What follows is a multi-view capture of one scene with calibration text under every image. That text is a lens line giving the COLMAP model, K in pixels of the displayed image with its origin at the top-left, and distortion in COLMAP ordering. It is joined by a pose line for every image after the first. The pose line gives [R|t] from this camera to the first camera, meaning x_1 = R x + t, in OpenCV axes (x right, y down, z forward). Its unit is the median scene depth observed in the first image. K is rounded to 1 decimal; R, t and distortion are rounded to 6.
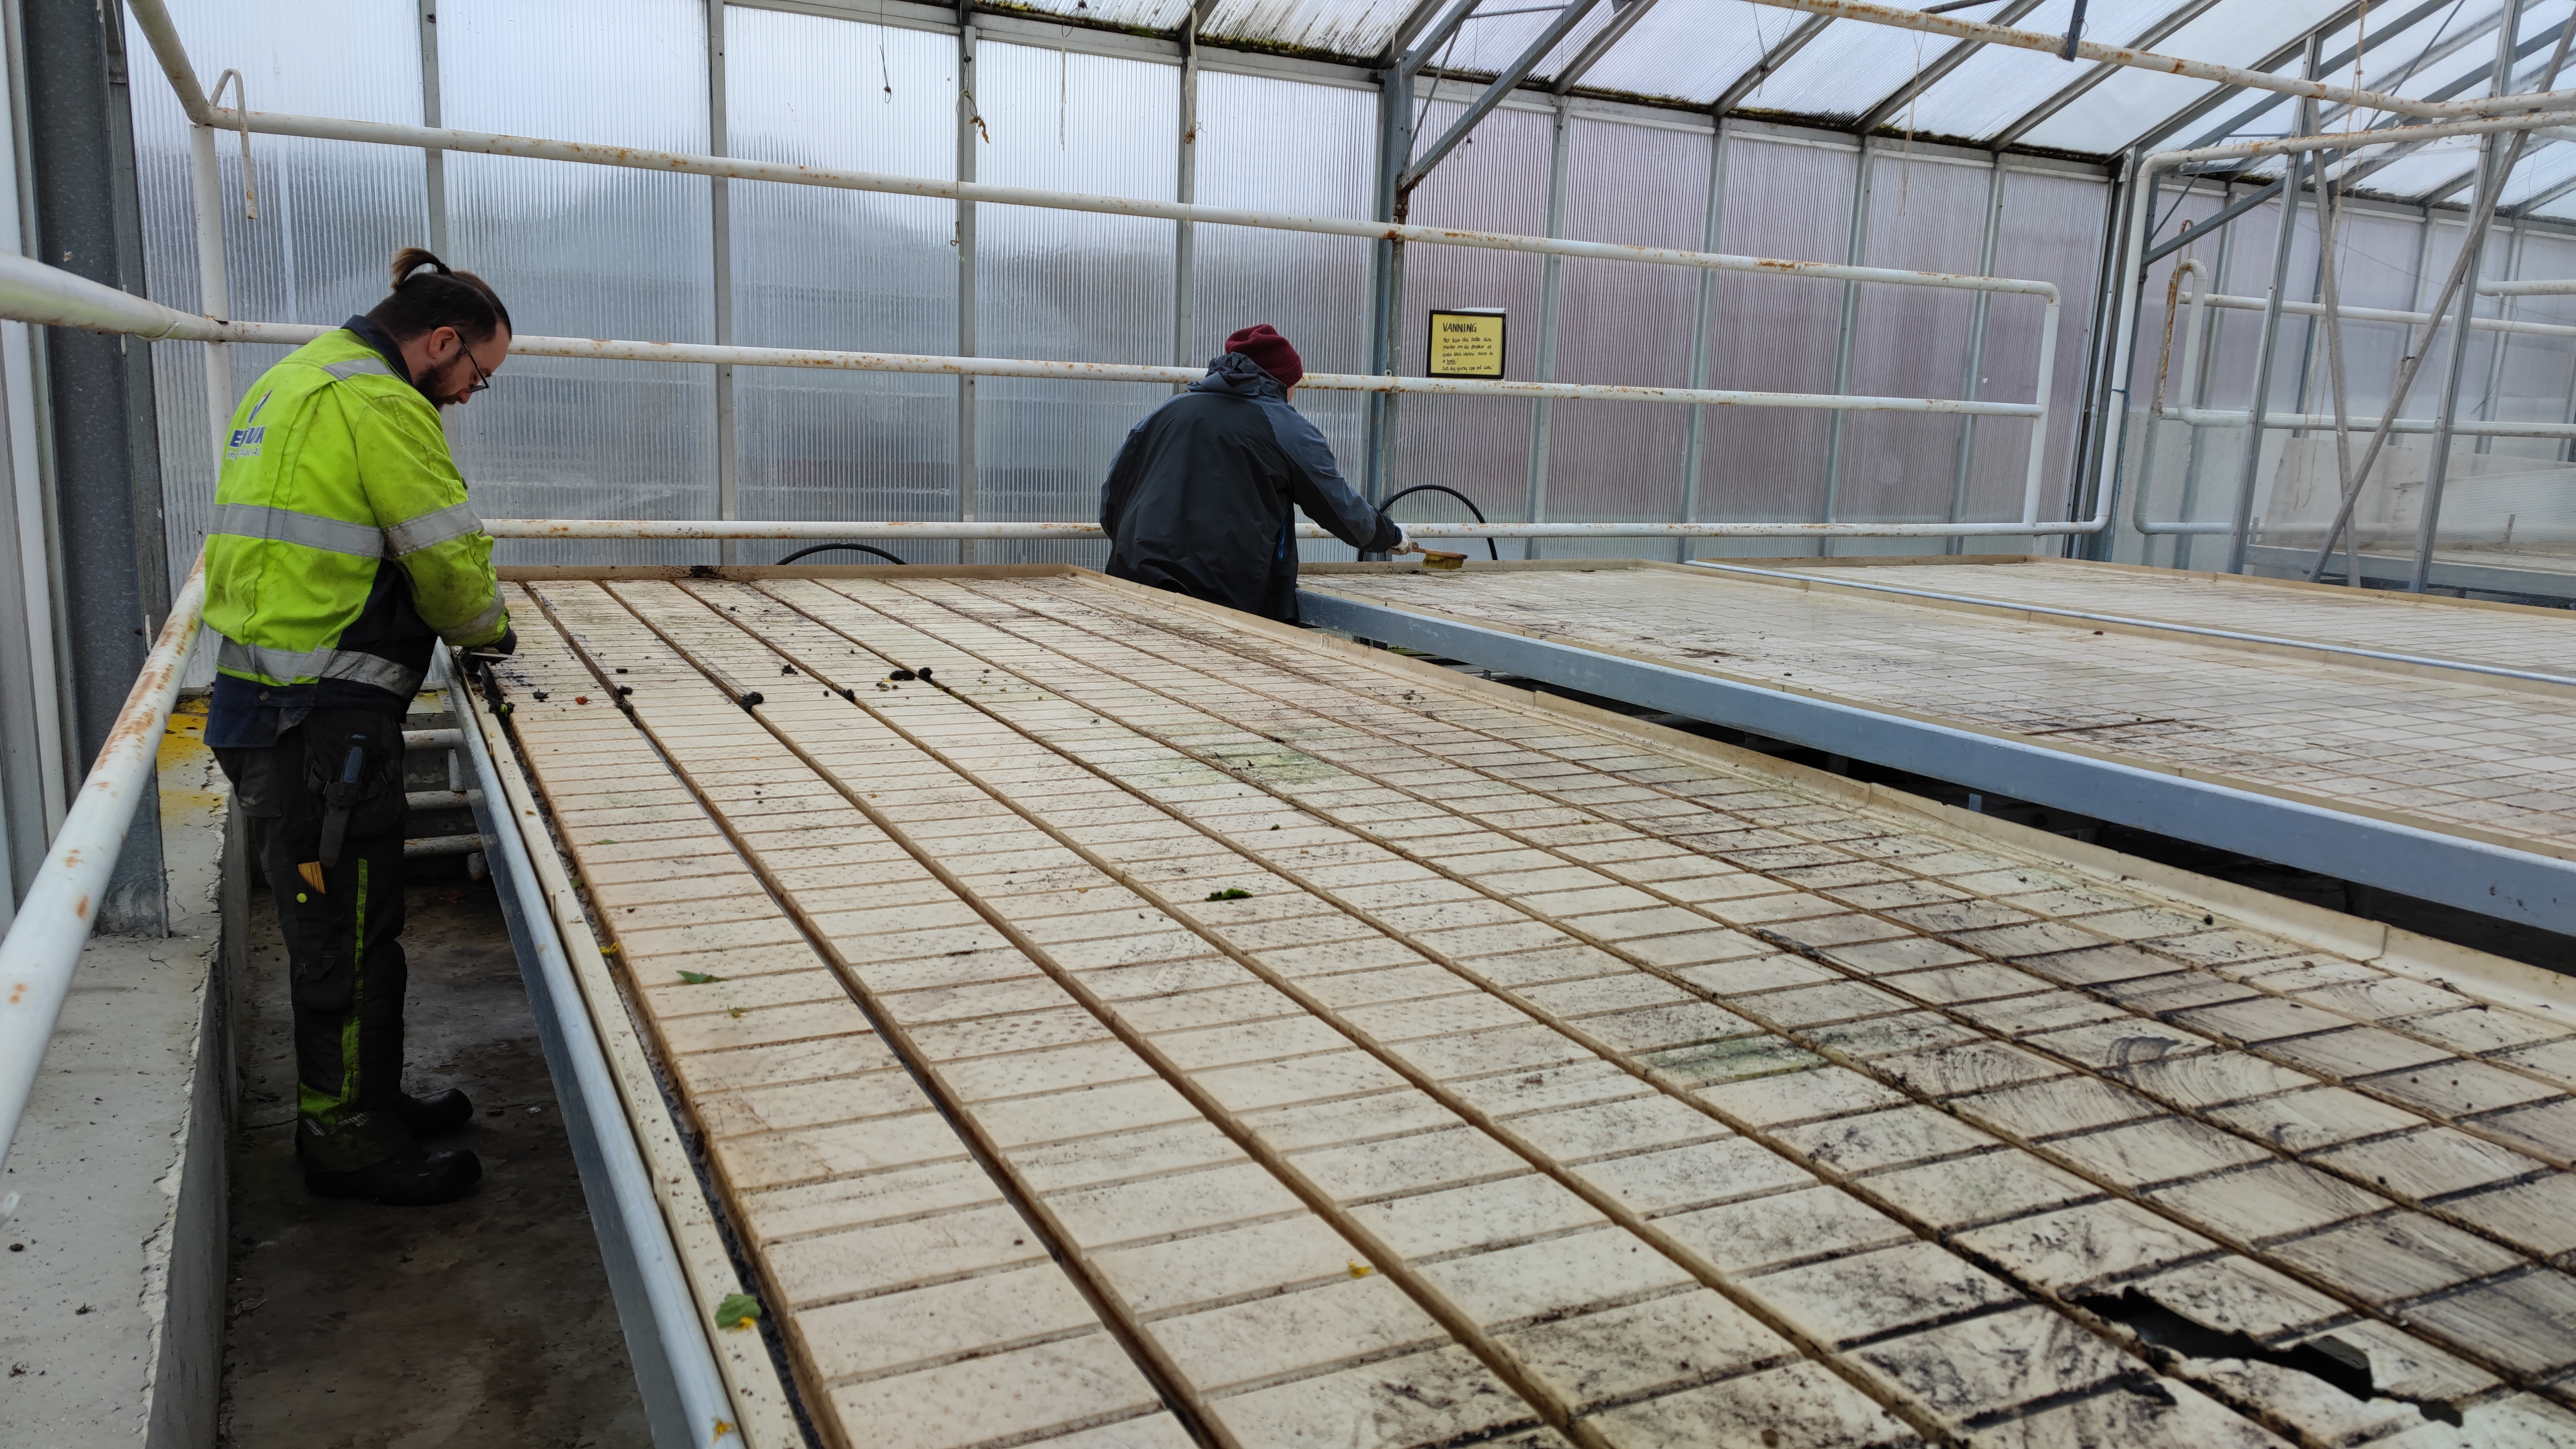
lens RADIAL K [[1826.1, 0, 1272.0], [0, 1826.1, 729.4], [0, 0, 1]] dist [0.048967, -0.040342]
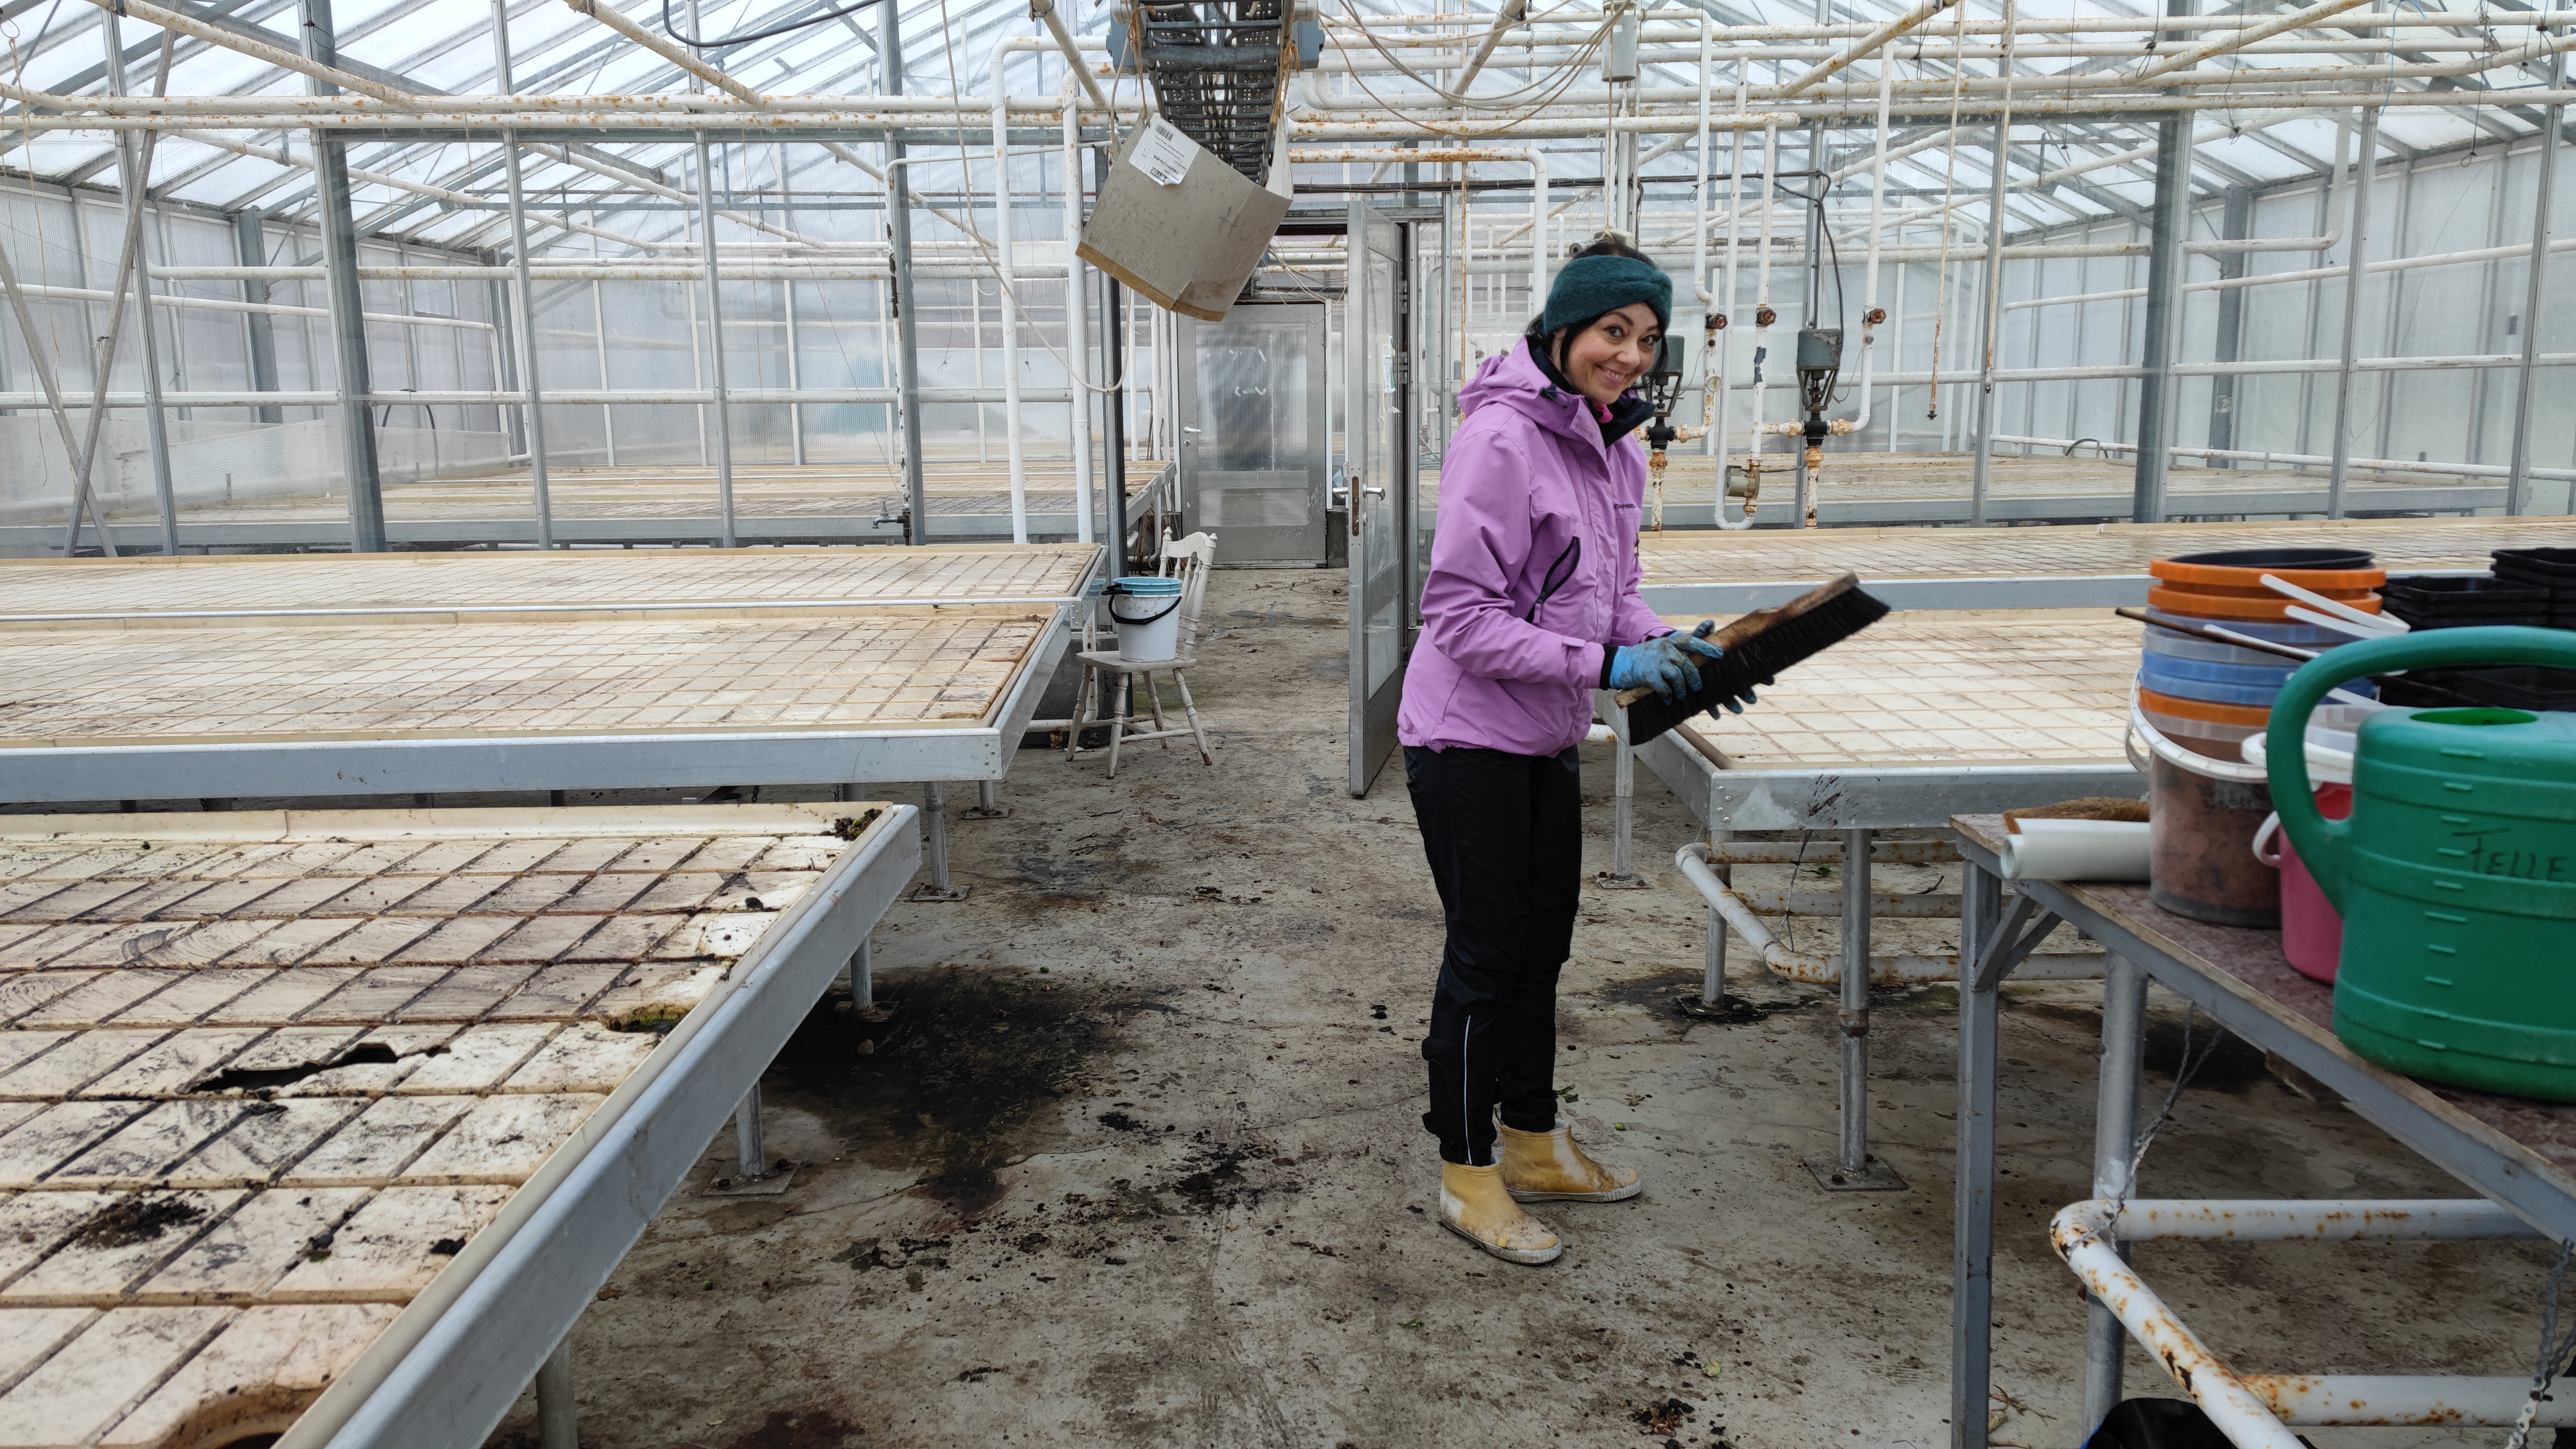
lens RADIAL K [[1826.1, 0, 1291.0], [0, 1826.1, 721.3], [0, 0, 1]] dist [0.048967, -0.040342]
pose [[0.439128, -0.208417, 0.873916, -0.315079], [0.193509, 0.971831, 0.134533, 0.009806], [-0.877337, 0.110034, 0.467088, -0.356896]]
